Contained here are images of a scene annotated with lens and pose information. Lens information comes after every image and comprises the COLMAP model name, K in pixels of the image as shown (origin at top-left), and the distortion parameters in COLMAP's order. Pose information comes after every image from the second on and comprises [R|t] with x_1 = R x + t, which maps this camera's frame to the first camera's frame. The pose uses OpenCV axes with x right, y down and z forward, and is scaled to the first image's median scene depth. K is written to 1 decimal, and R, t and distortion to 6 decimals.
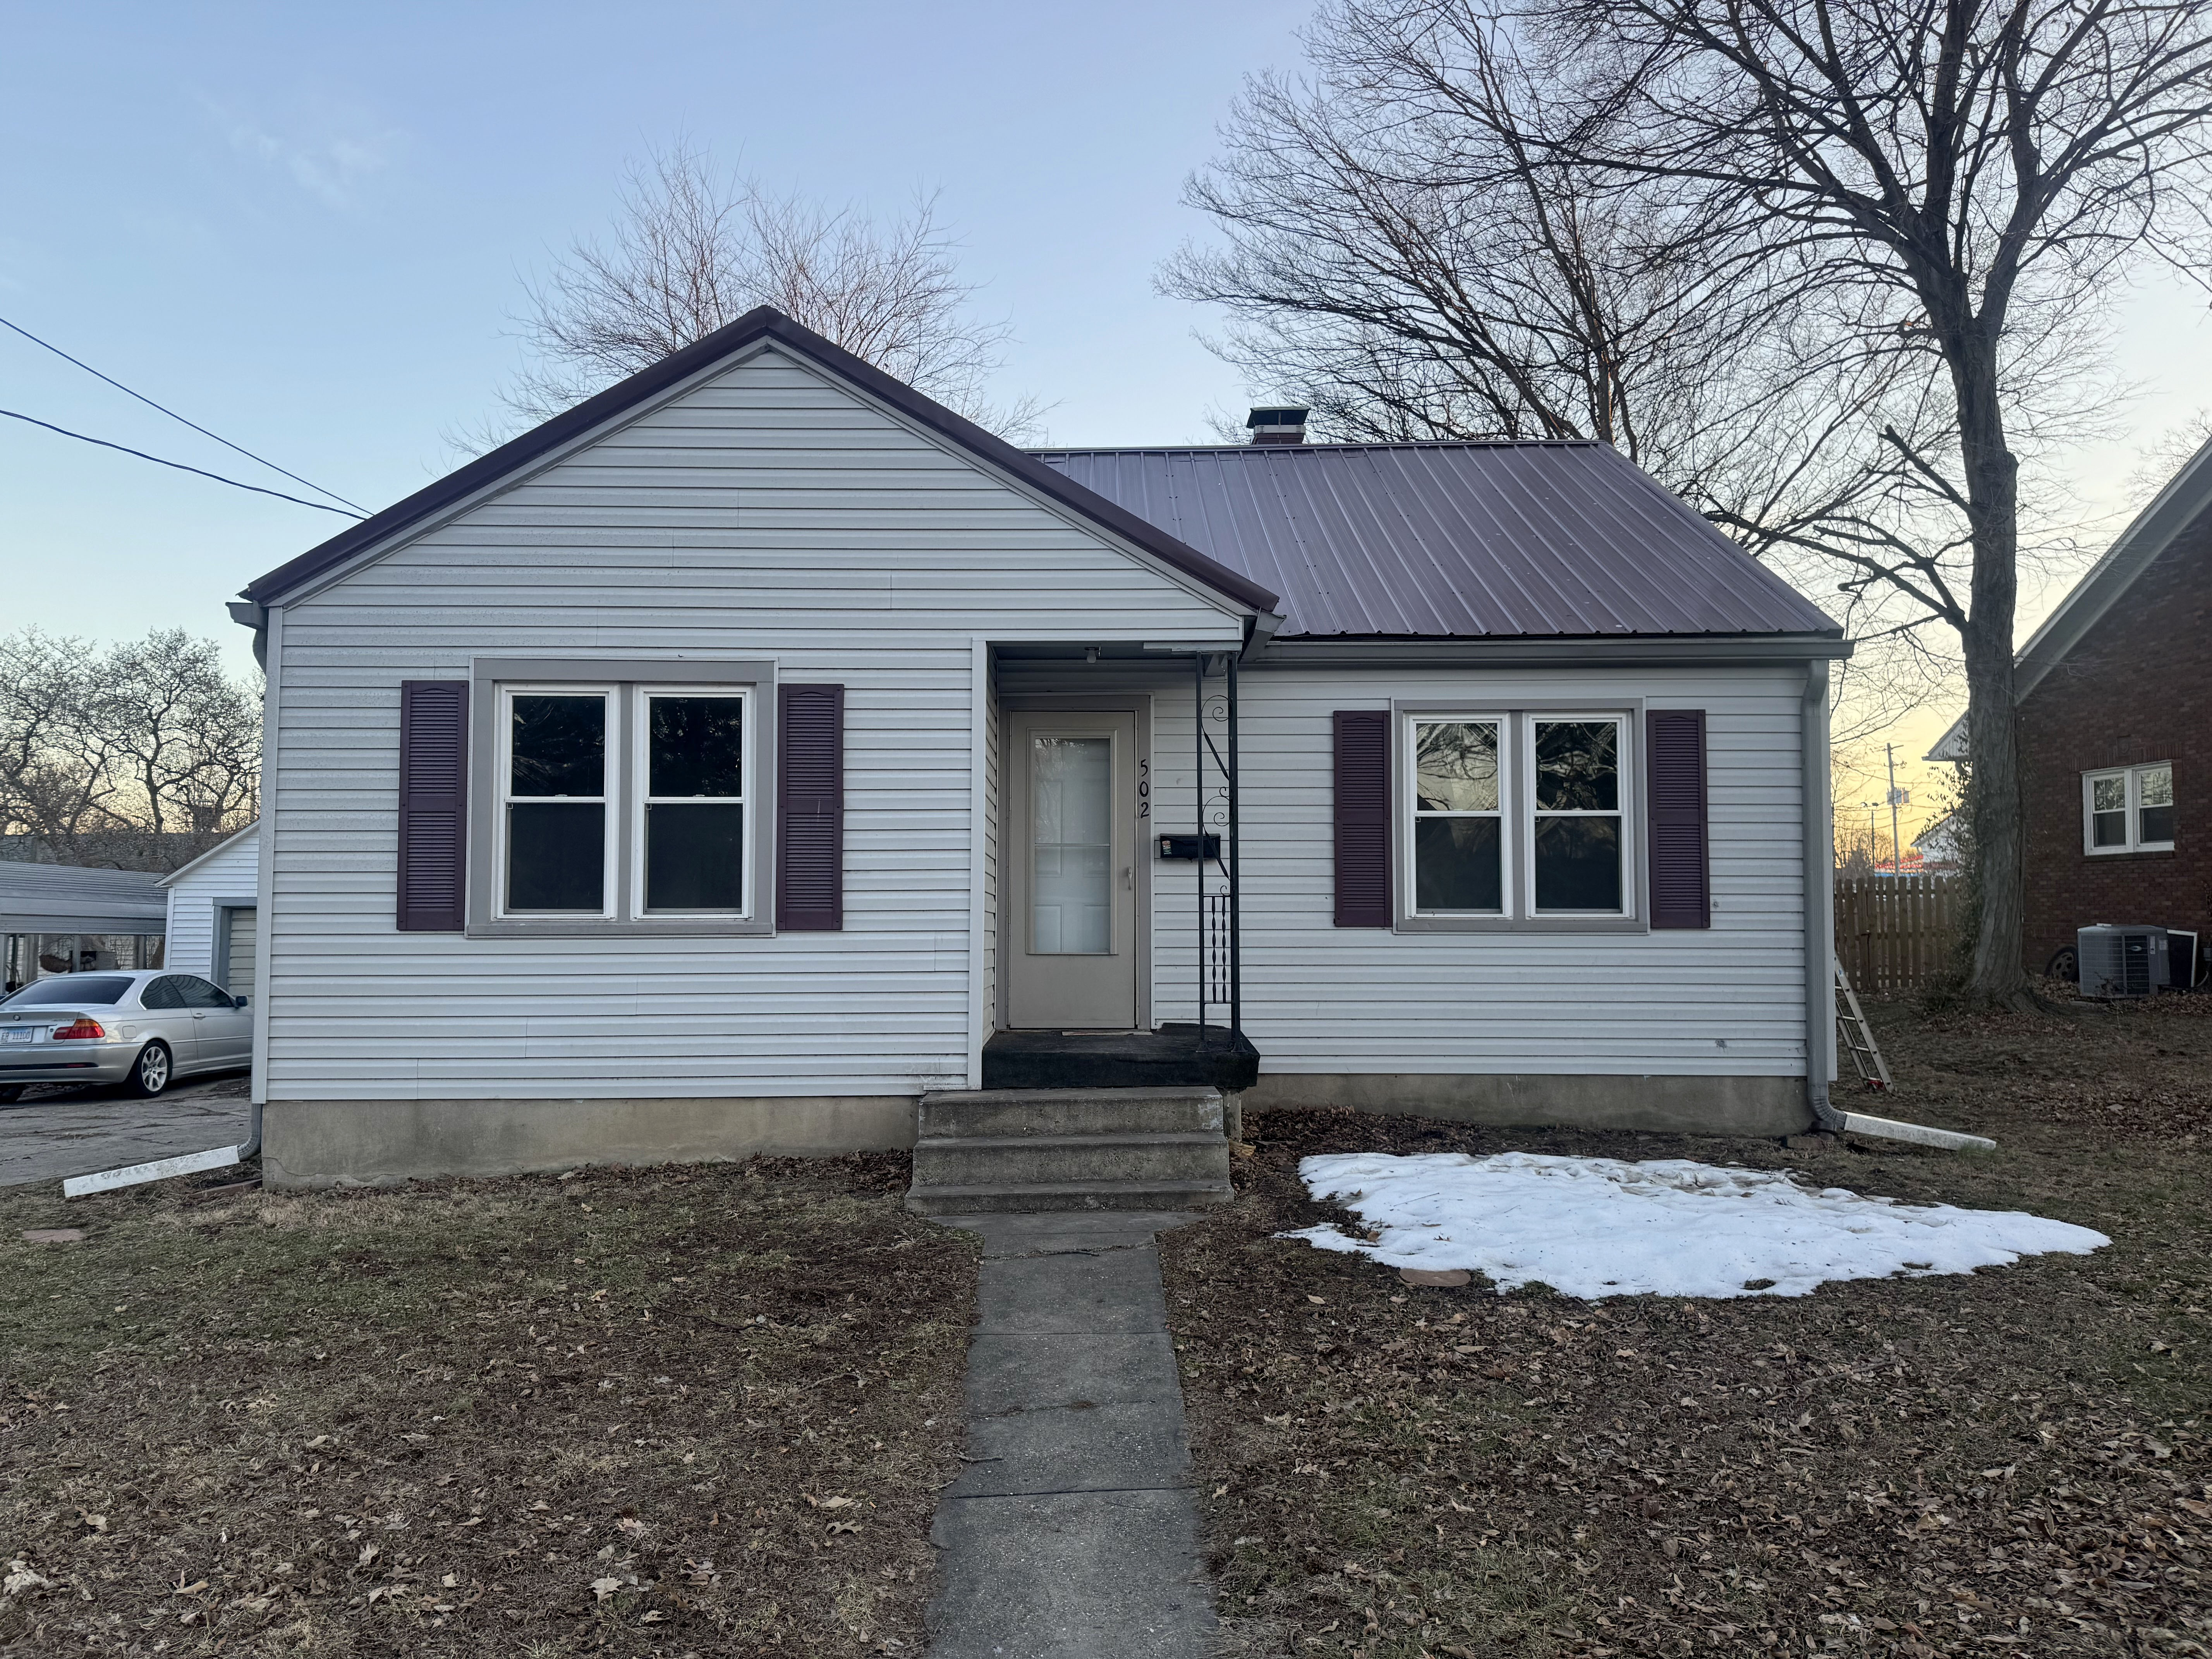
lens RADIAL K [[1560.2, 0, 1107.1], [0, 1560.2, 834.6], [0, 0, 1]] dist [0.072848, -0.009182]
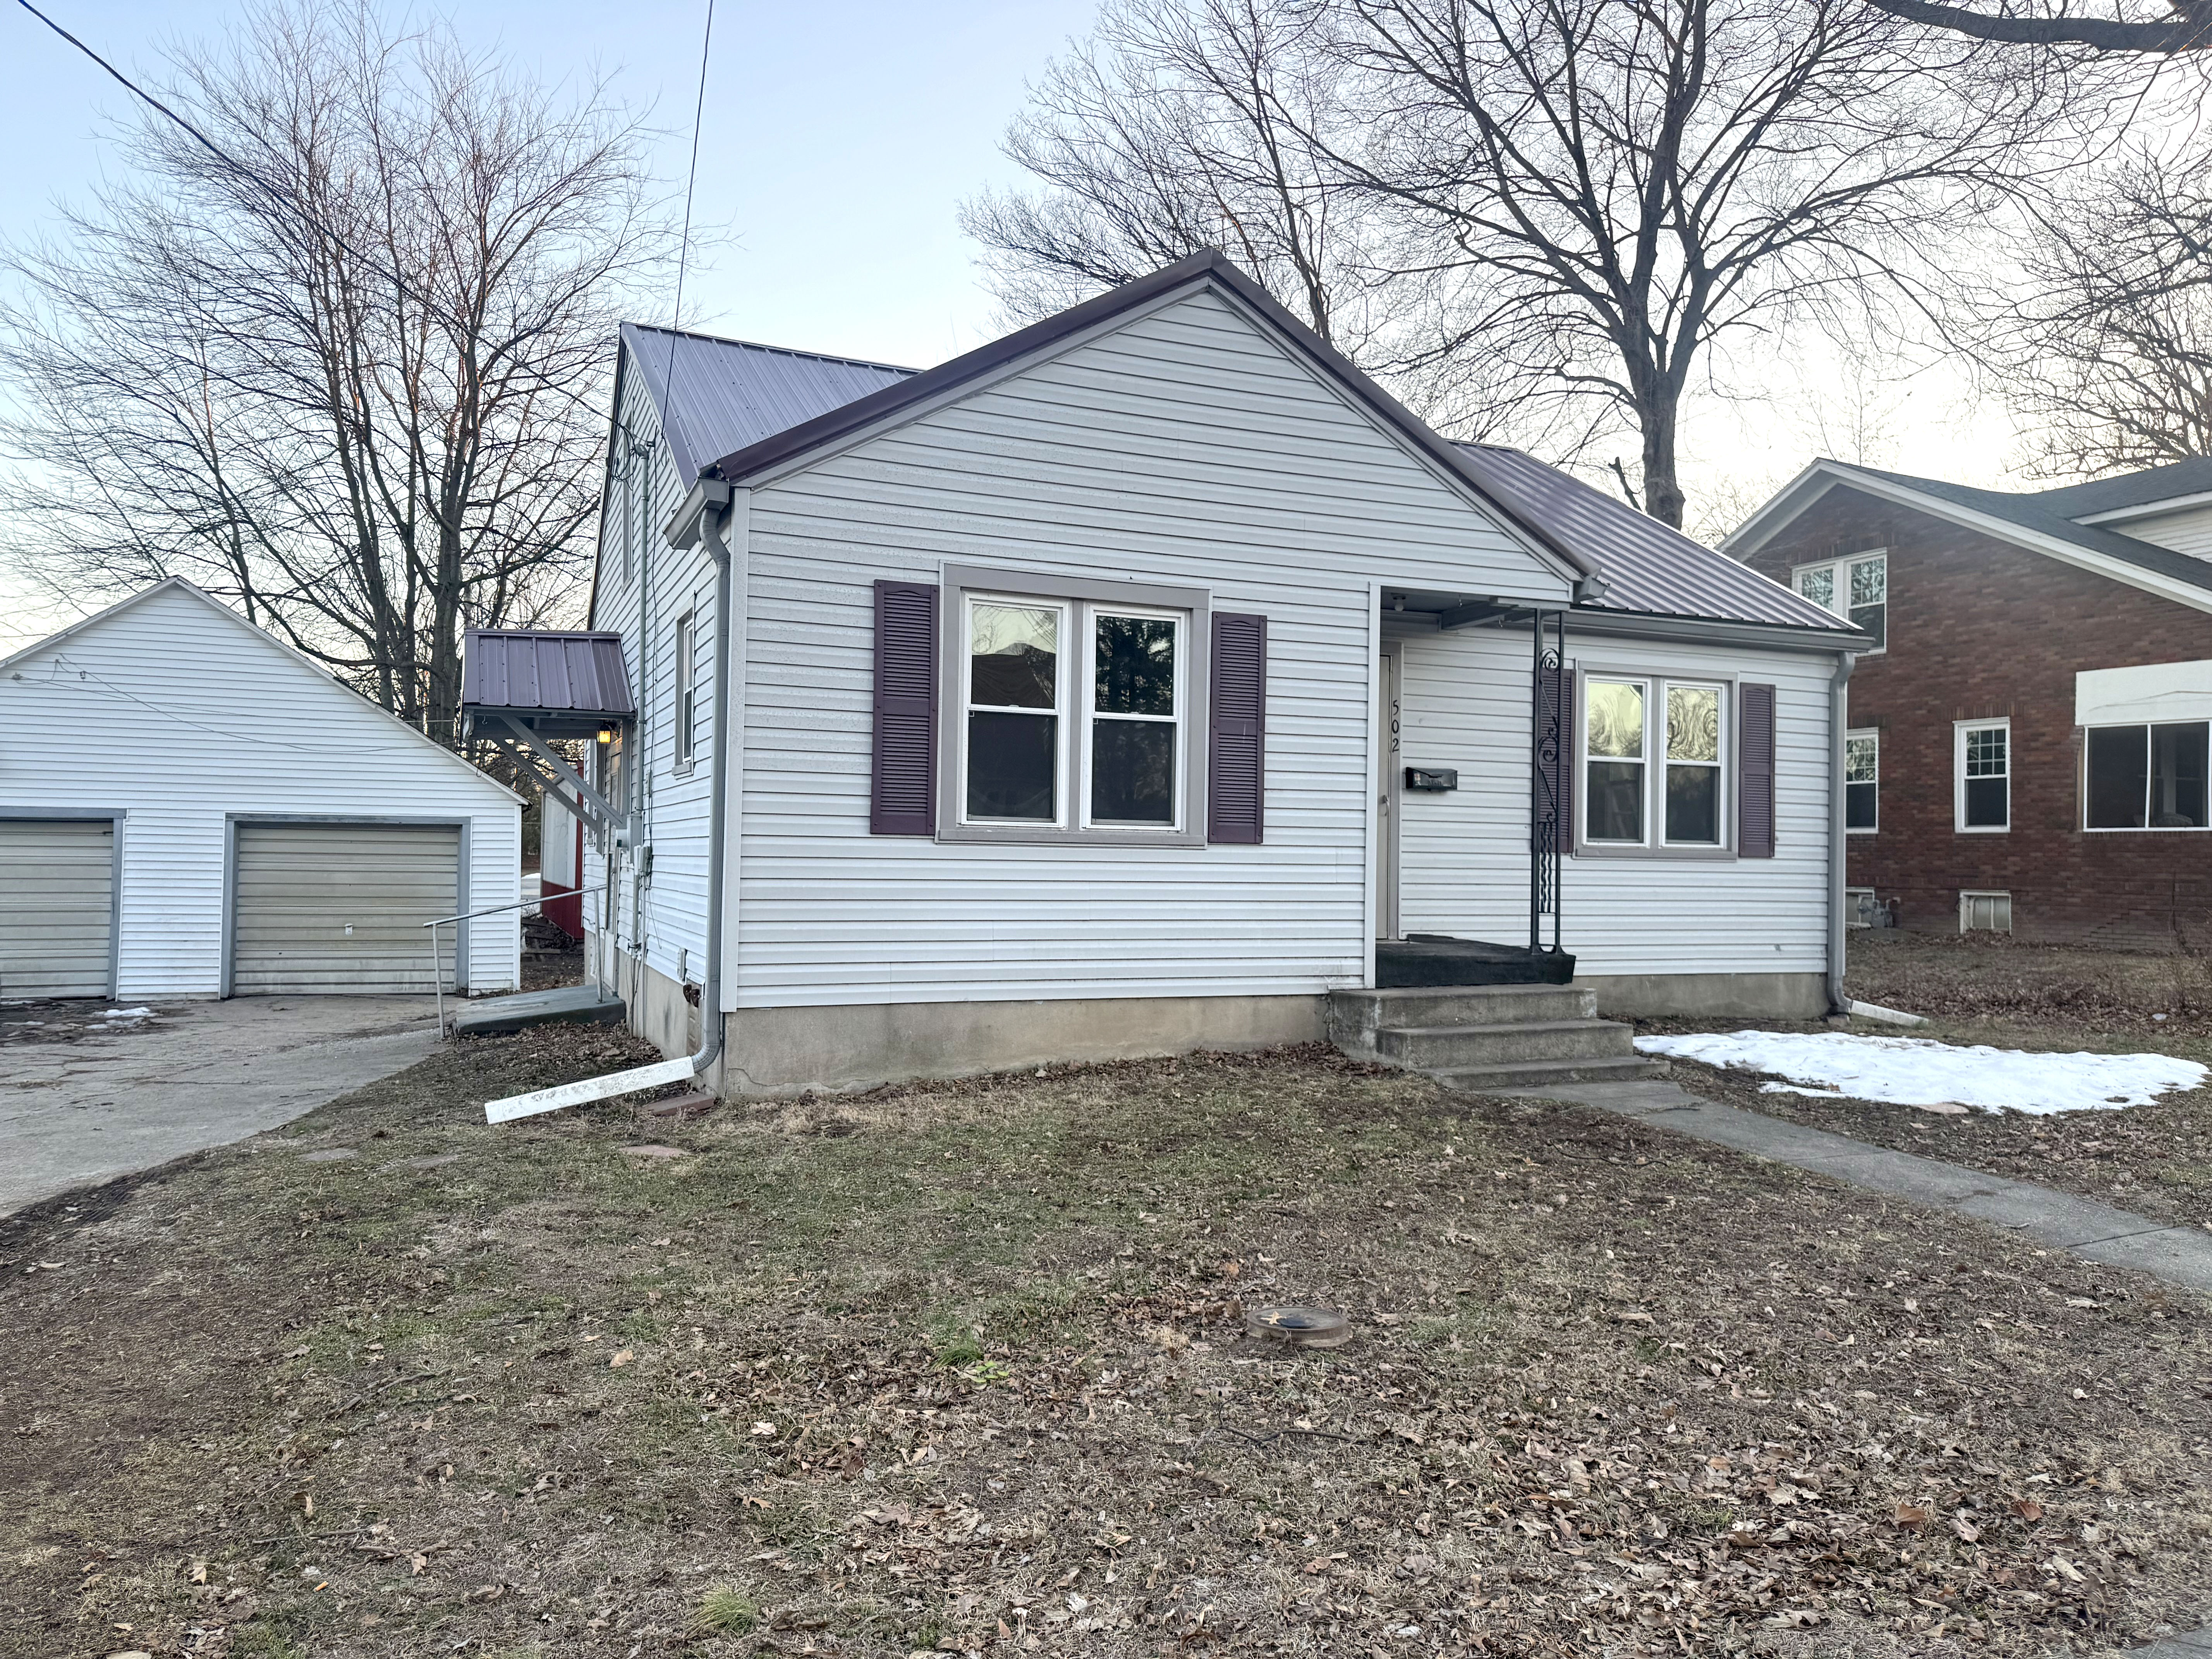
lens RADIAL K [[1560.2, 0, 1100.7], [0, 1560.2, 836.3], [0, 0, 1]] dist [0.072848, -0.009182]
pose [[0.921703, 0.022410, 0.387248, -0.687829], [-0.036708, 0.998889, 0.029565, 0.027711], [-0.386155, -0.041465, 0.921501, 0.045618]]
